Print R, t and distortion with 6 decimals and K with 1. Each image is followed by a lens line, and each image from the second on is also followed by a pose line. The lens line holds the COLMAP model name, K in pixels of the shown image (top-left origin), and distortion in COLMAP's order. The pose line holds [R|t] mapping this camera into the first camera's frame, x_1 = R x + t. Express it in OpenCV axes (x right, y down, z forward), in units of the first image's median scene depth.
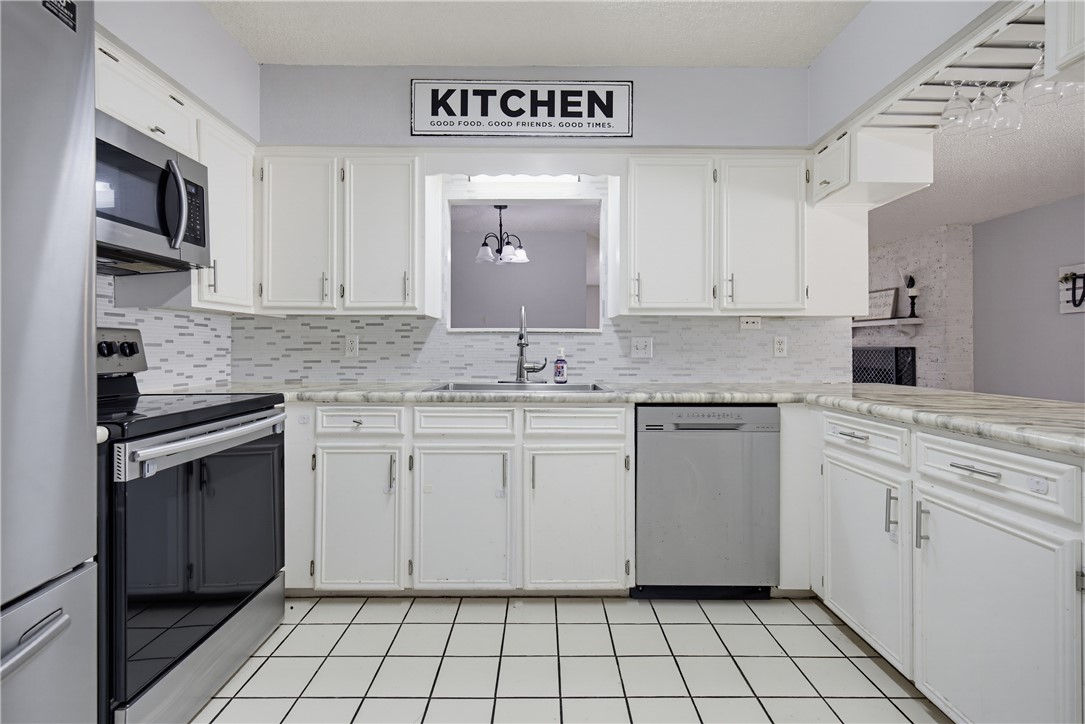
lens RADIAL K [[480.8, 0, 539.1], [0, 480.8, 353.4], [0, 0, 1]] dist [0.002693, 0.000164]
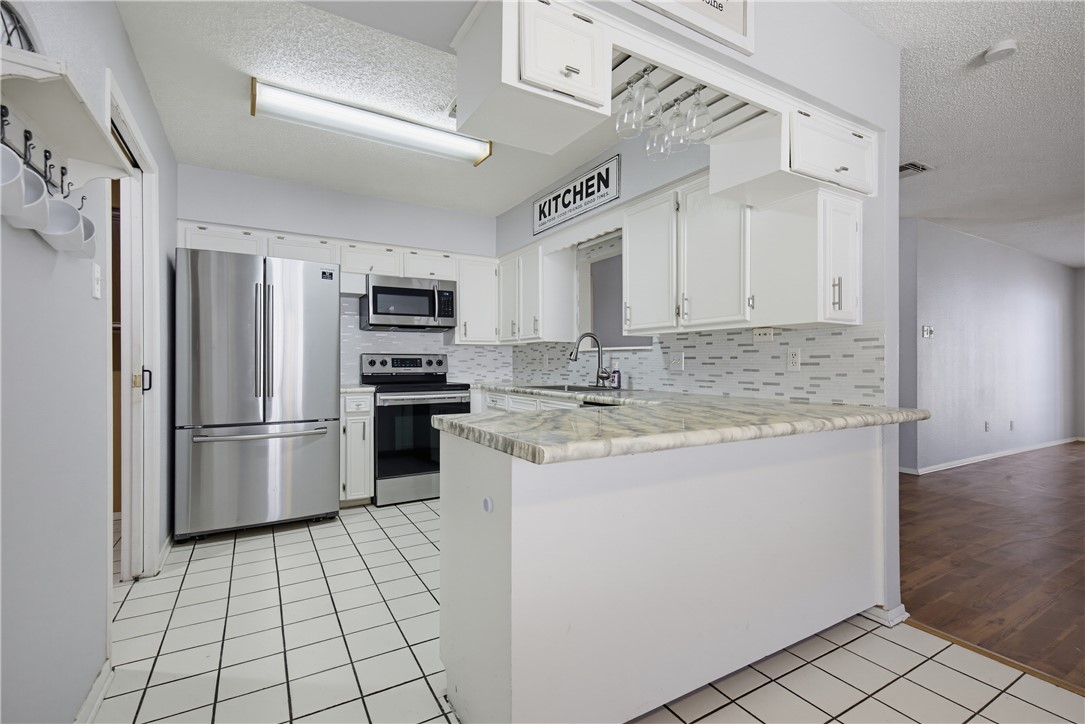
lens RADIAL K [[480.8, 0, 533.2], [0, 480.8, 363.9], [0, 0, 1]] dist [0.002693, 0.000164]
pose [[0.500831, 0.000600, -0.865545, 1.191726], [-0.012072, 0.999907, -0.006293, 0.005787], [0.865461, 0.013601, 0.500792, 0.164883]]
